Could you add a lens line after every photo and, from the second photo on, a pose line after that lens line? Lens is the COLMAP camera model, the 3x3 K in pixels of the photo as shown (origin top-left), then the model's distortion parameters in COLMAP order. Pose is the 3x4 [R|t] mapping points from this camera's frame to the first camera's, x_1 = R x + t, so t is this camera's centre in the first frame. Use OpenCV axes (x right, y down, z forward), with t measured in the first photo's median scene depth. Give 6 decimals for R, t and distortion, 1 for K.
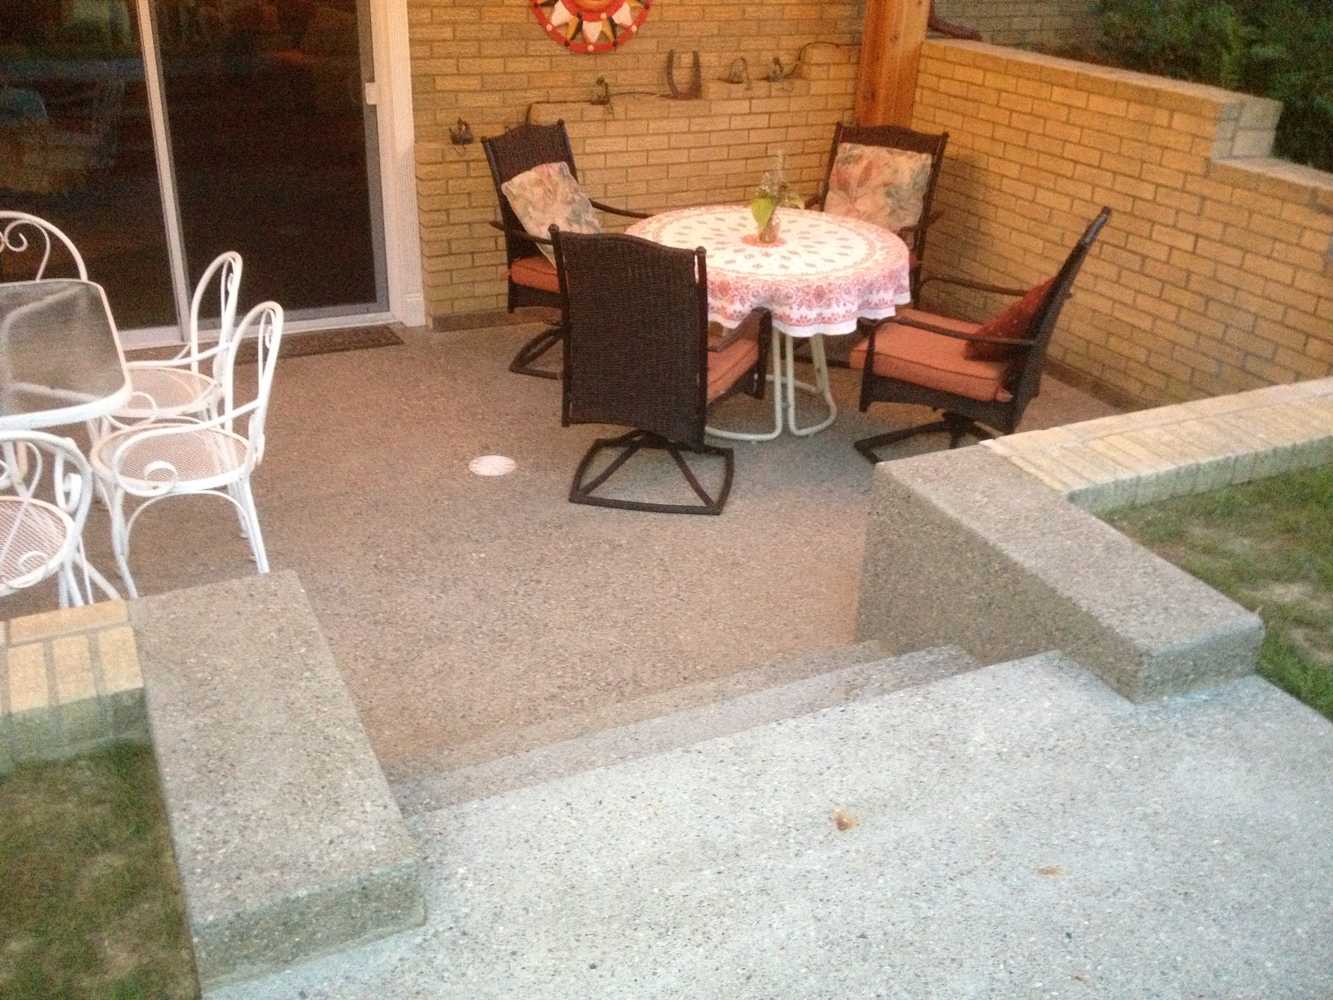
lens RADIAL K [[1245.8, 0, 651.2], [0, 1245.8, 492.1], [0, 0, 1]] dist [0.120363, -0.251817]
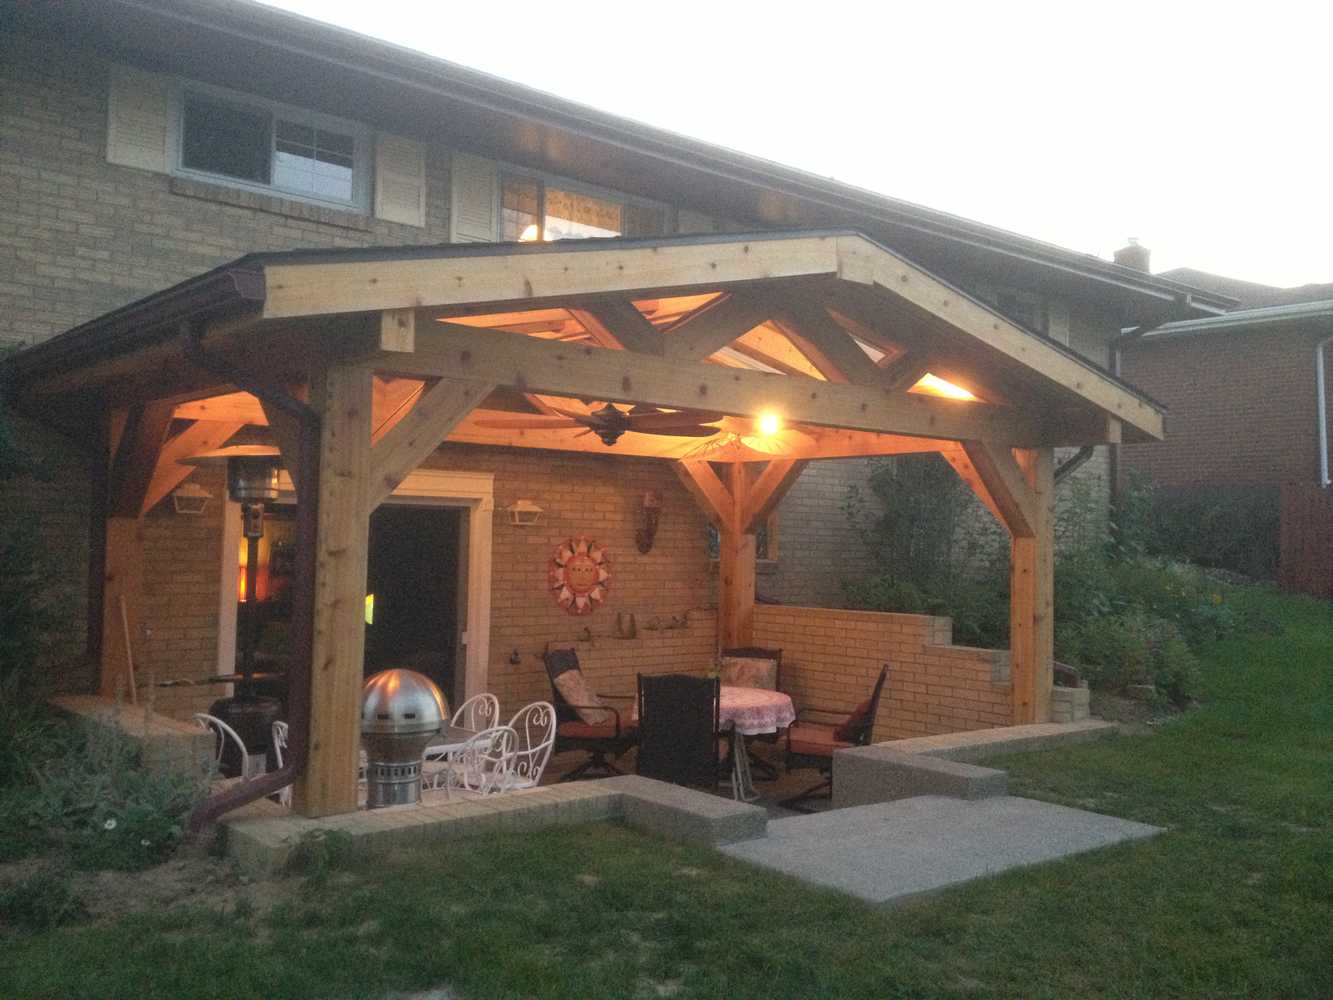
lens RADIAL K [[1245.8, 0, 651.2], [0, 1245.8, 492.1], [0, 0, 1]] dist [0.120363, -0.251817]
pose [[0.969799, -0.005914, 0.243835, -0.383964], [0.120556, 0.880675, -0.458125, 0.316973], [-0.212030, 0.473685, 0.854790, -0.599194]]
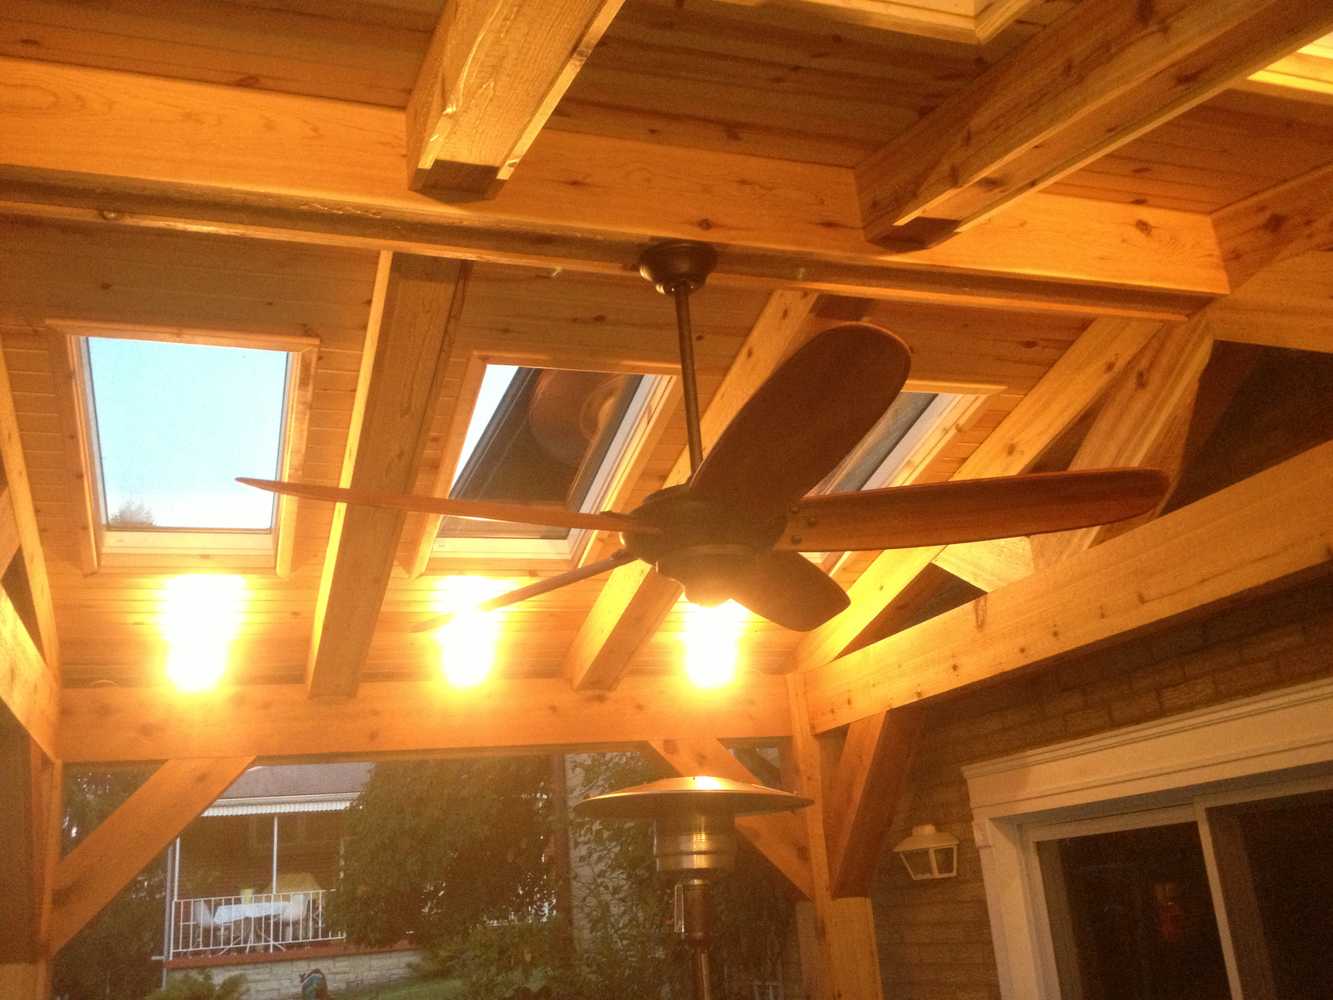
lens RADIAL K [[1245.8, 0, 651.2], [0, 1245.8, 492.1], [0, 0, 1]] dist [0.120363, -0.251817]
pose [[-0.121300, -0.345117, -0.930688, 0.332168], [-0.375332, 0.883945, -0.278865, -0.302341], [0.918919, 0.315491, -0.236756, 0.686298]]
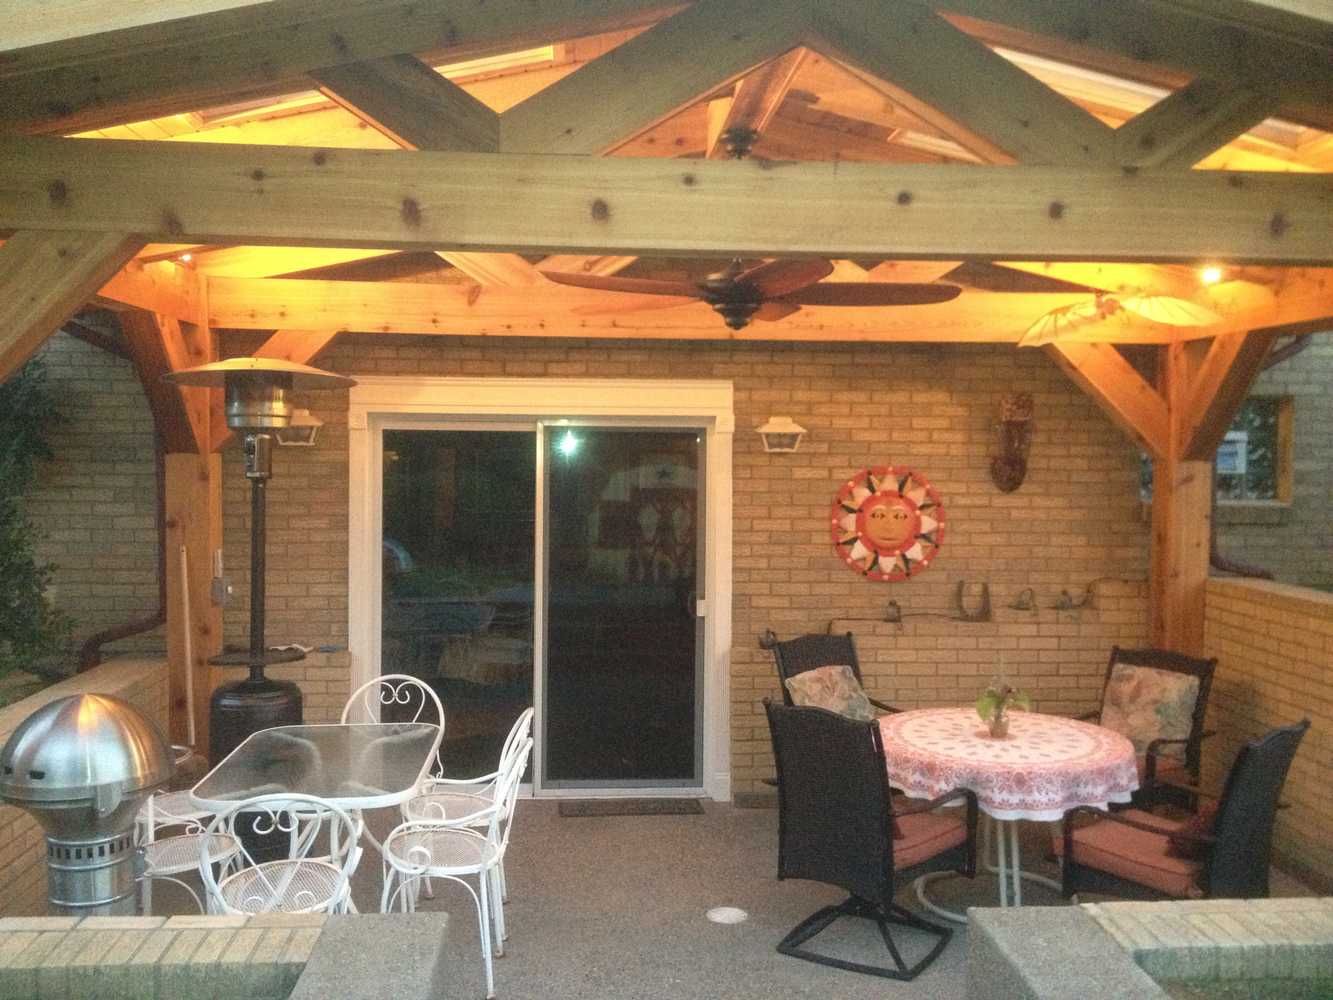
lens RADIAL K [[1245.8, 0, 651.2], [0, 1245.8, 492.1], [0, 0, 1]] dist [0.120363, -0.251817]
pose [[0.927084, -0.012279, -0.374652, 0.196510], [-0.143995, 0.911116, -0.386178, 0.065338], [0.346093, 0.411967, 0.842913, -0.111905]]
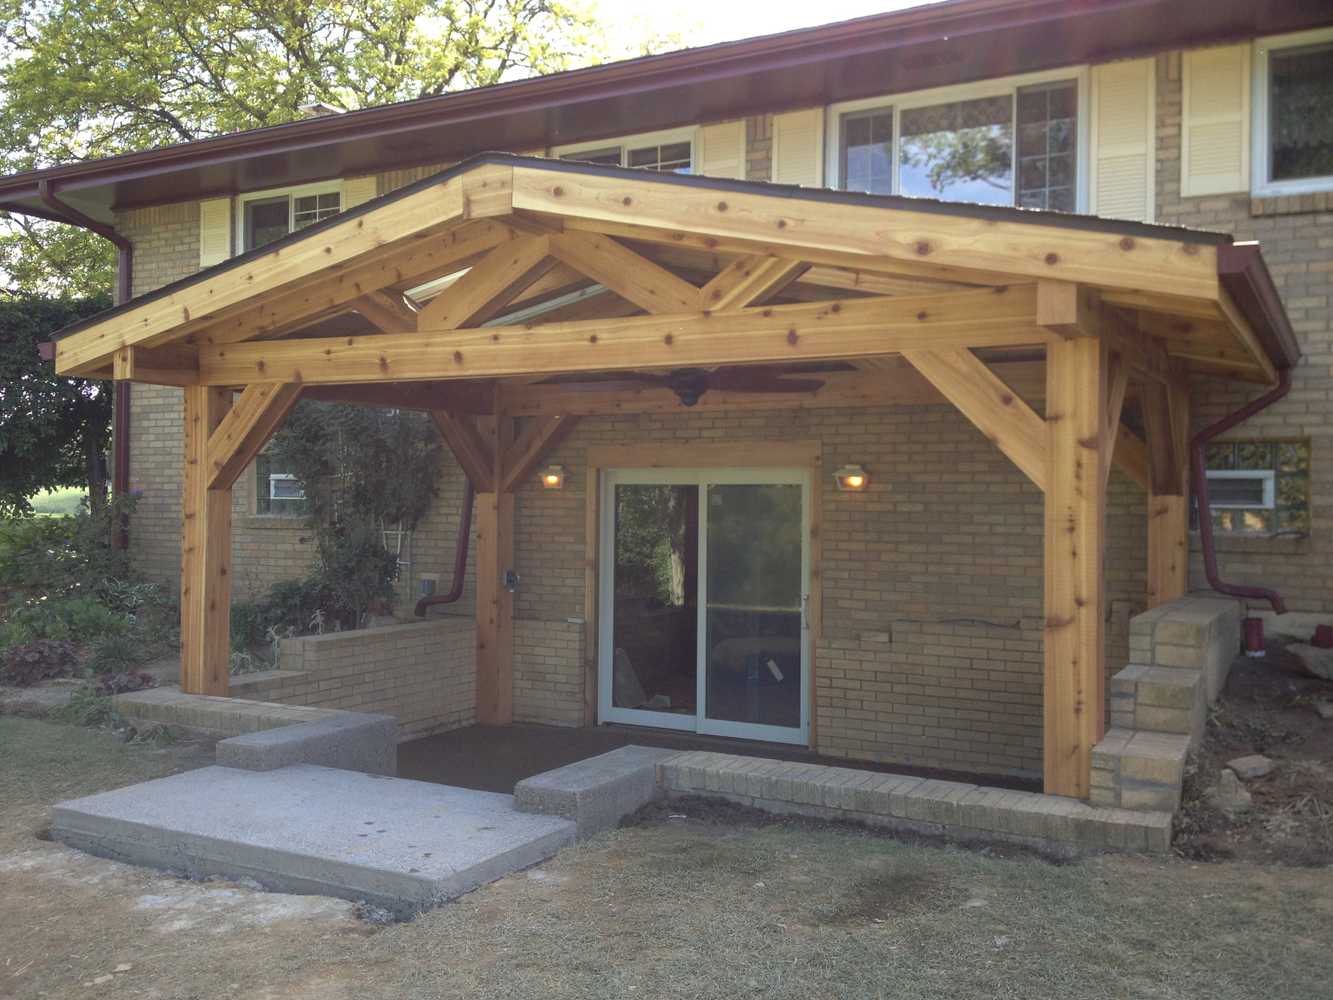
lens RADIAL K [[1245.8, 0, 651.2], [0, 1245.8, 492.1], [0, 0, 1]] dist [0.120363, -0.251817]
pose [[0.576803, -0.036422, -0.816071, 1.012433], [-0.348614, 0.892490, -0.286234, 0.096816], [0.738760, 0.449595, 0.502093, -0.063447]]
